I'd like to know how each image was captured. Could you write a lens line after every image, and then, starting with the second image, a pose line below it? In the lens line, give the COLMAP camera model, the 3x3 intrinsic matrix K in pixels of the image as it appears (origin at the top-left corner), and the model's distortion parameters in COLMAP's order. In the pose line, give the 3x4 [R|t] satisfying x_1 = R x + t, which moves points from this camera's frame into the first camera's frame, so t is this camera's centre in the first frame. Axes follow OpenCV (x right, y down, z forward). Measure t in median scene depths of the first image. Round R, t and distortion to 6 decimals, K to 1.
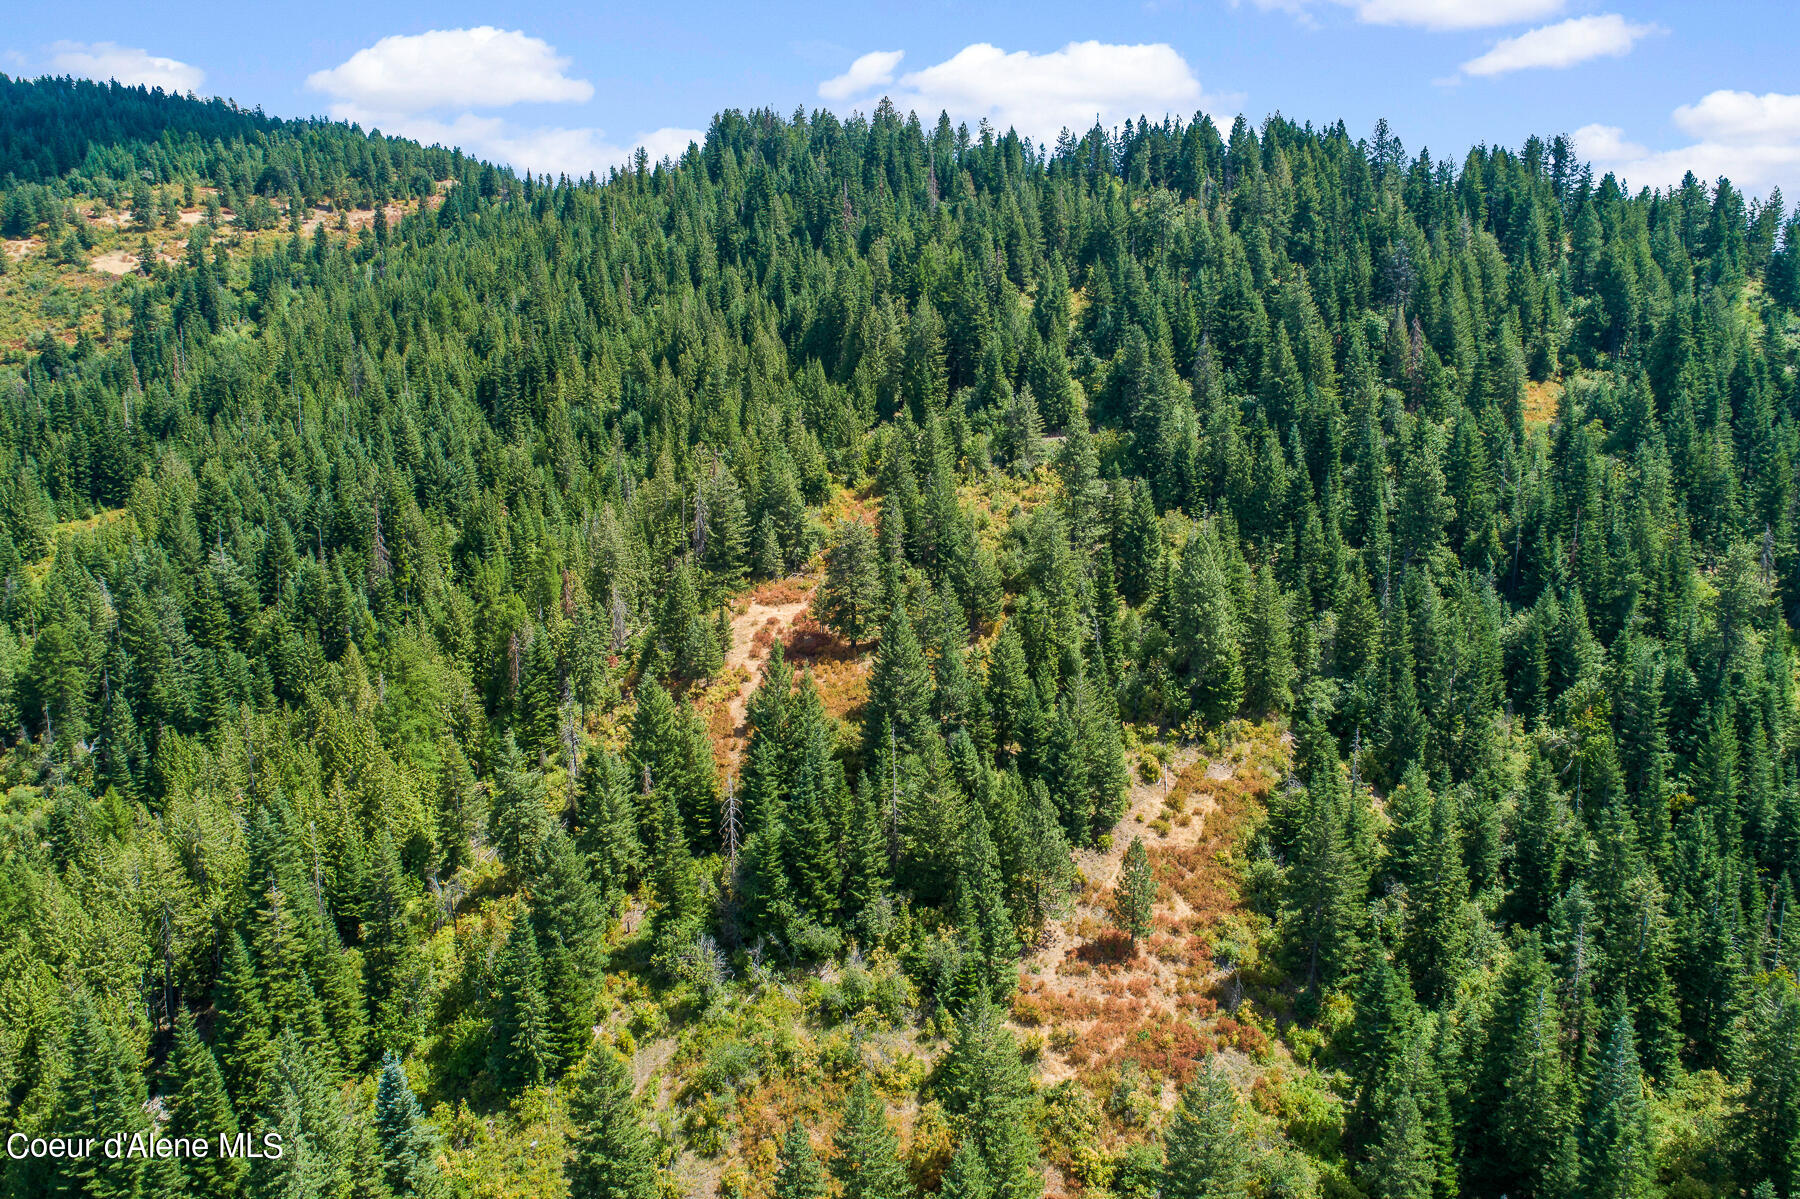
lens RADIAL K [[1240.2, 0, 900.0], [0, 1240.2, 599.5], [0, 0, 1]] dist [0.000447, 0.000033]
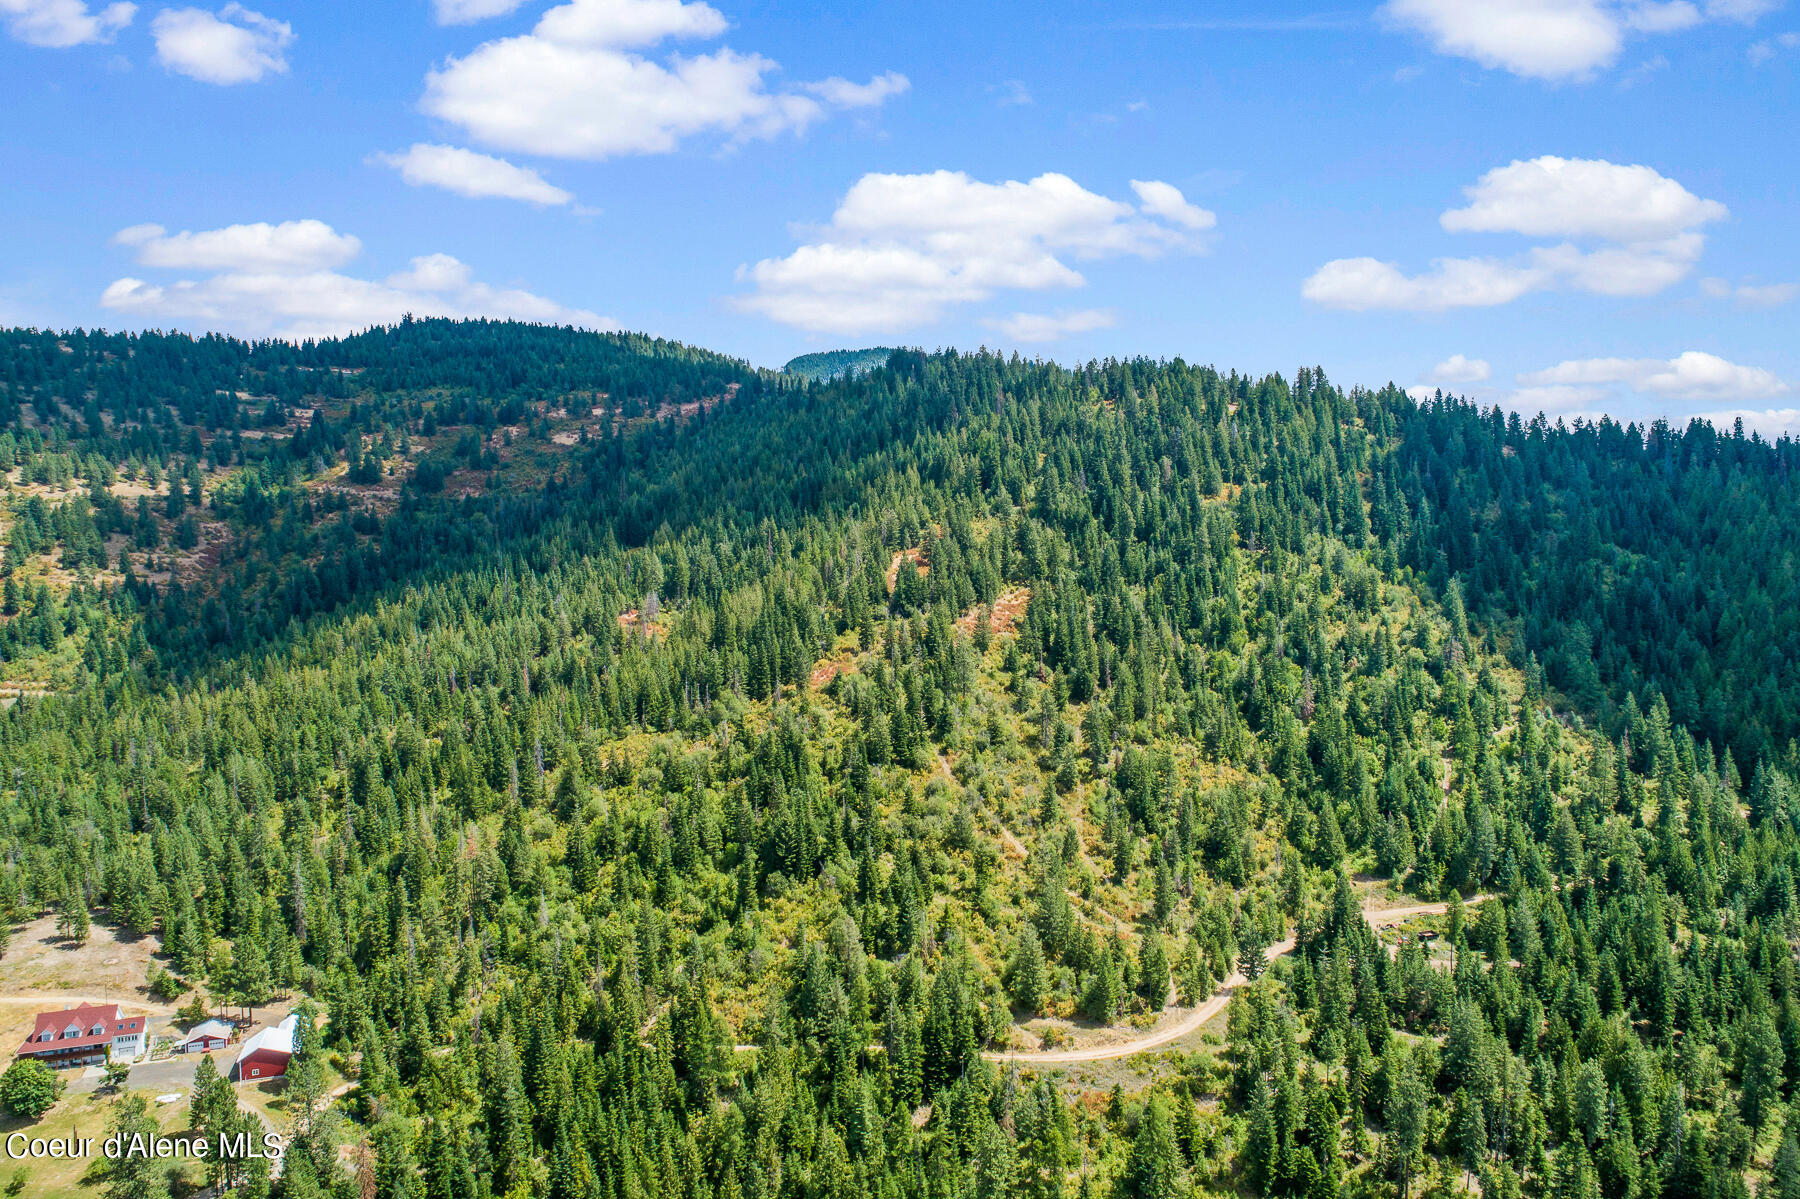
lens RADIAL K [[1240.2, 0, 900.0], [0, 1240.2, 599.5], [0, 0, 1]] dist [0.000447, 0.000033]
pose [[0.990494, 0.001092, -0.137554, 0.200796], [-0.016374, 0.993795, -0.110016, 0.298890], [0.136580, 0.111223, 0.984365, -1.334158]]
